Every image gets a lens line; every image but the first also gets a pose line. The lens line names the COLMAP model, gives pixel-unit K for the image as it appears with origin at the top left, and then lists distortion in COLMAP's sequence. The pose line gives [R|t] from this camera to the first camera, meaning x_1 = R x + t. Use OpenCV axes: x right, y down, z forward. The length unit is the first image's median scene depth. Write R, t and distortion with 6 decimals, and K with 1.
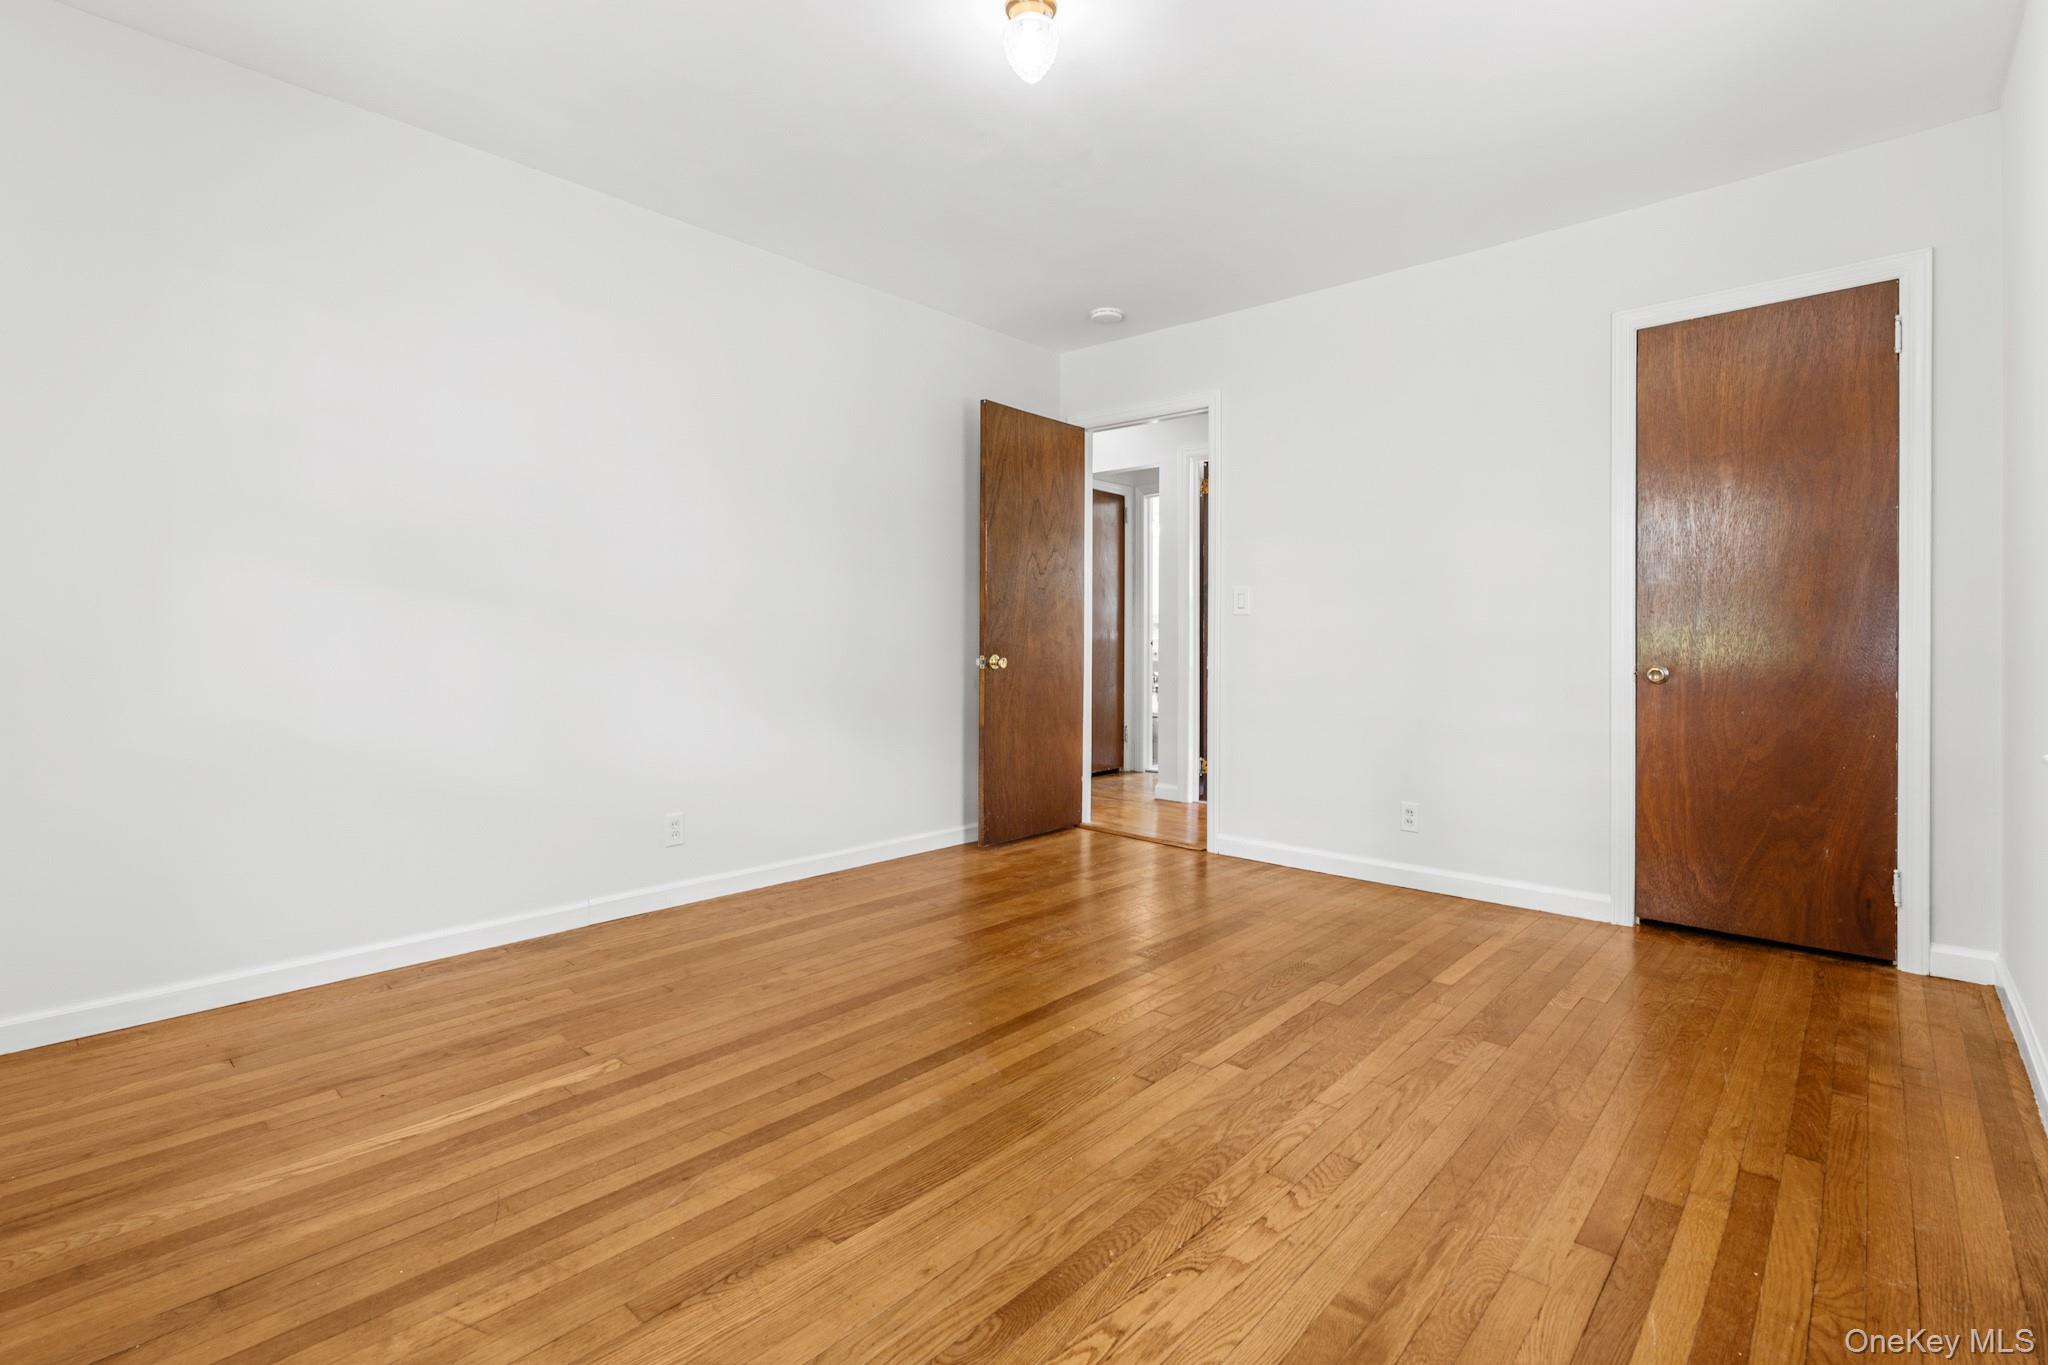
lens RADIAL K [[973.5, 0, 973.7], [0, 973.5, 638.9], [0, 0, 1]] dist [-0.005591, -0.000309]
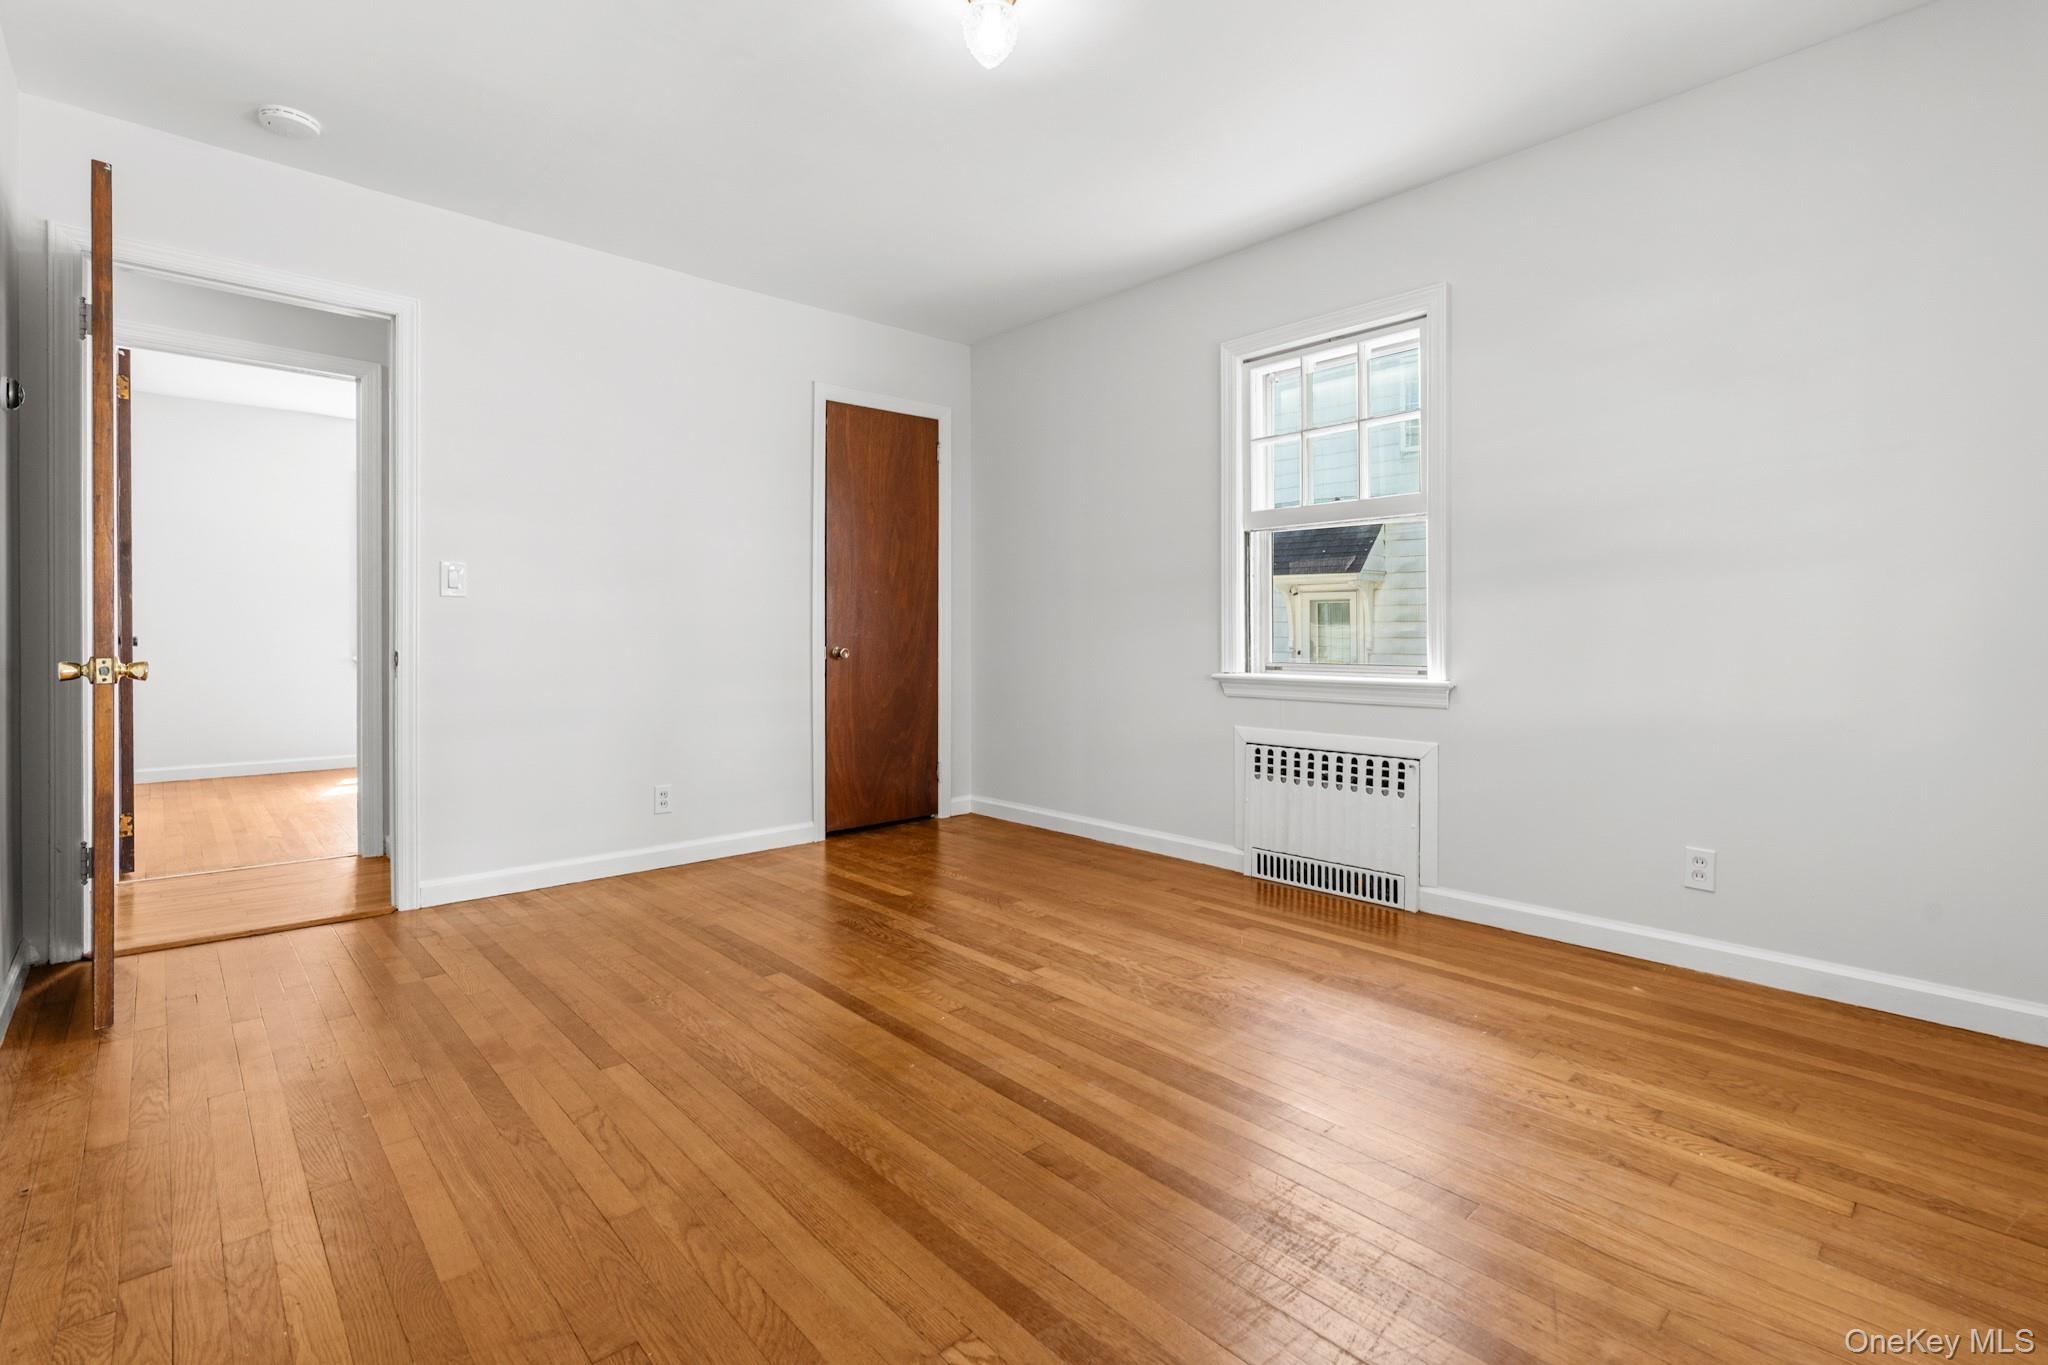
lens RADIAL K [[943.1, 0, 1084.3], [0, 943.1, 633.9], [0, 0, 1]] dist [-0.002708, -0.000043]
pose [[0.013192, -0.006520, 0.999892, -0.934495], [-0.002475, 0.999975, 0.006553, -0.000994], [-0.999910, -0.002561, 0.013175, 0.916746]]
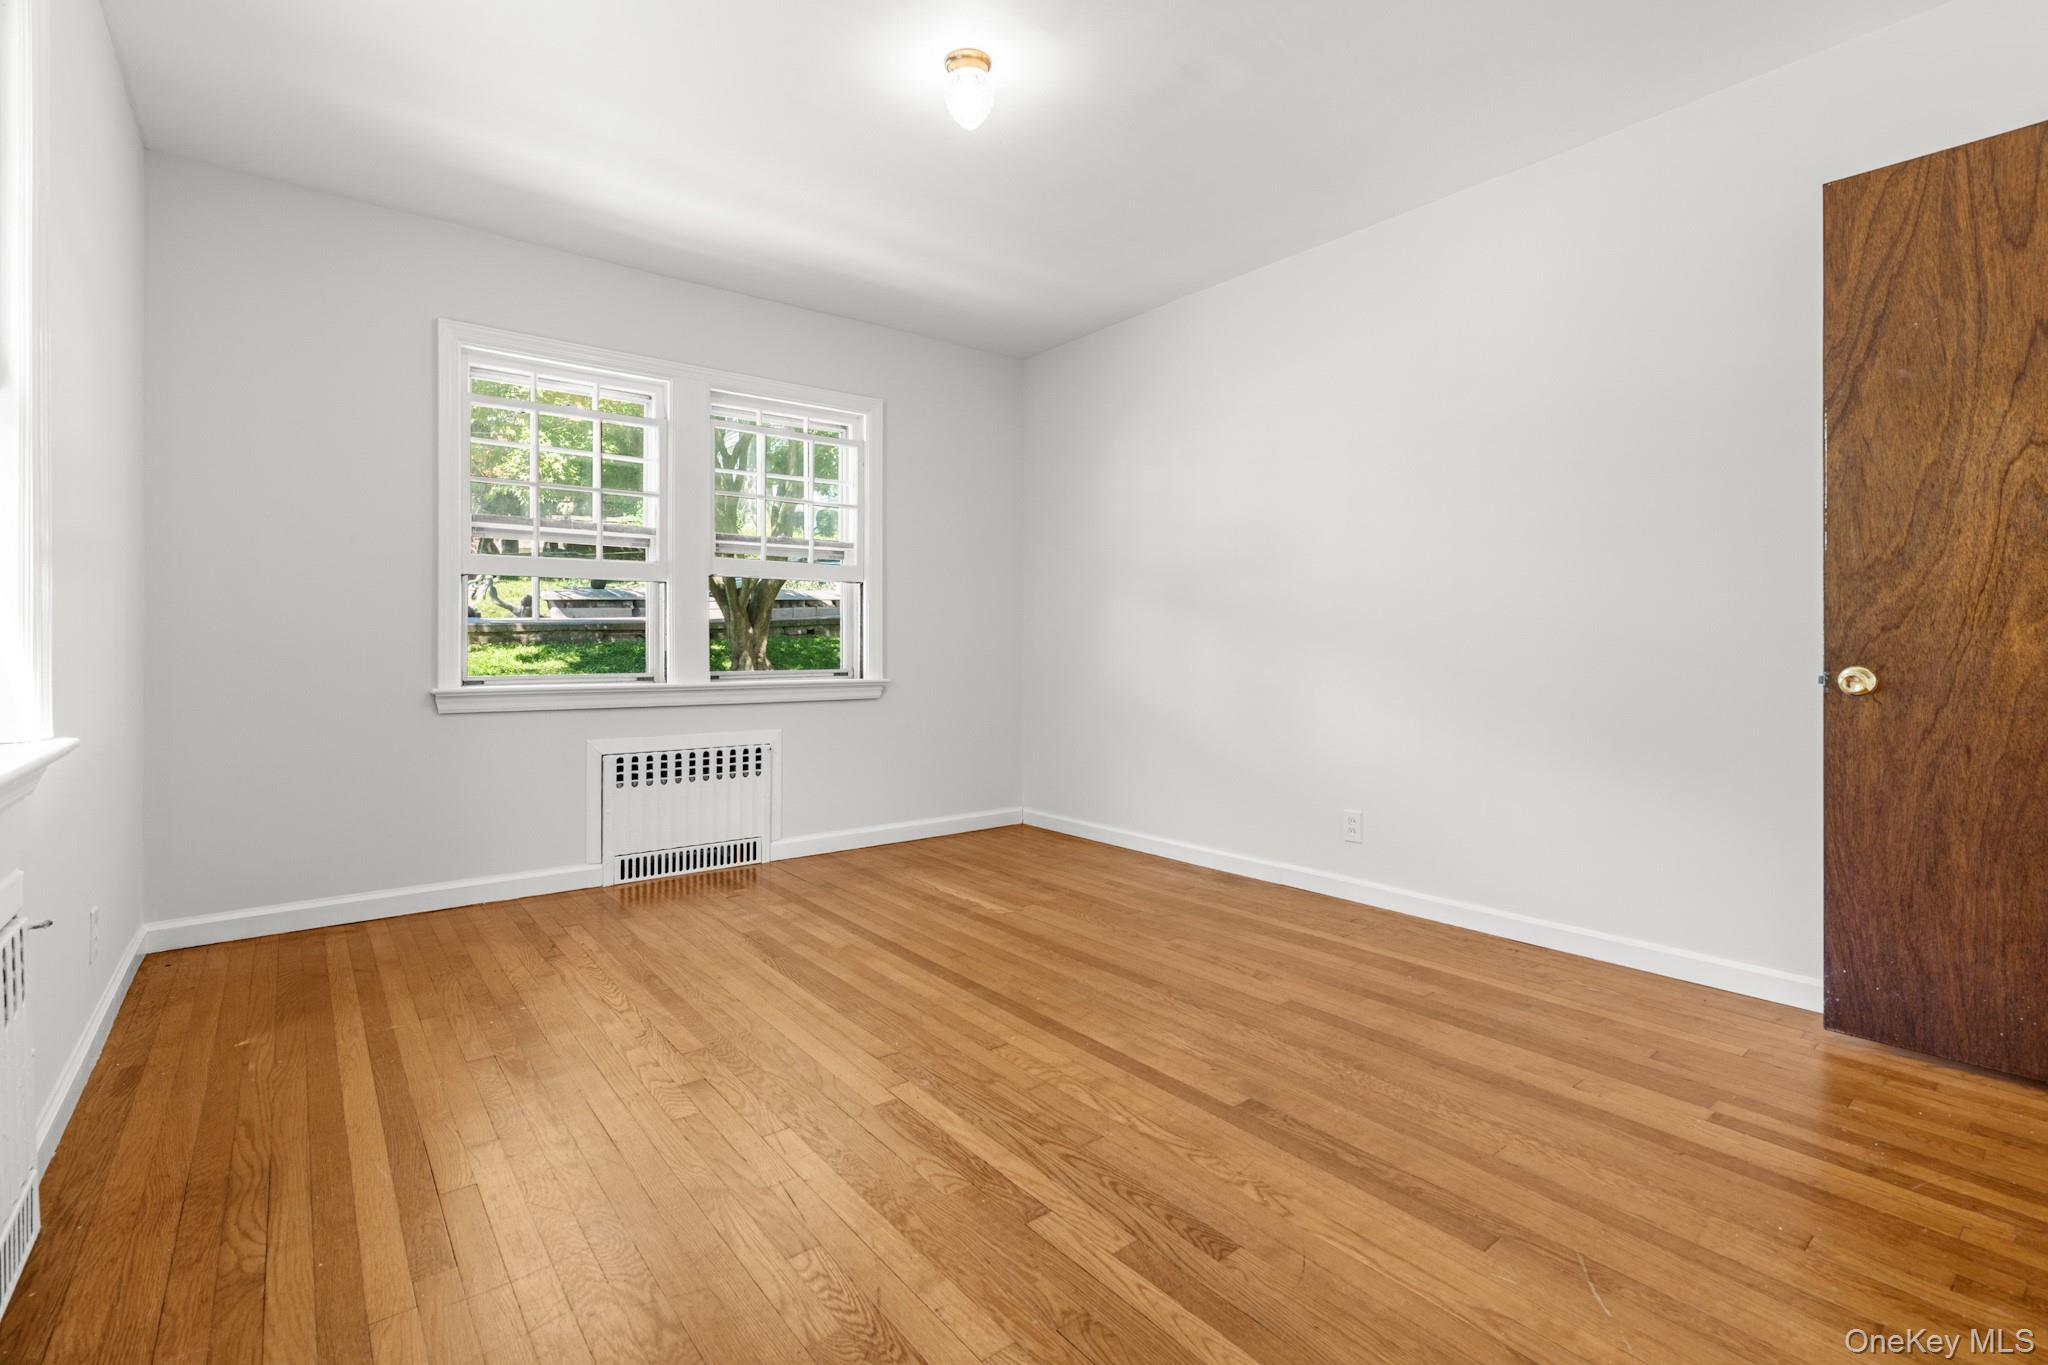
lens RADIAL K [[926.4, 0, 1021.3], [0, 926.4, 634.8], [0, 0, 1]] dist [-0.001253, 0.000148]
pose [[-0.149092, -0.012502, -0.988744, 1.108467], [0.002469, 0.999912, -0.013015, 0.009856], [0.988820, -0.004381, -0.149048, 1.246767]]
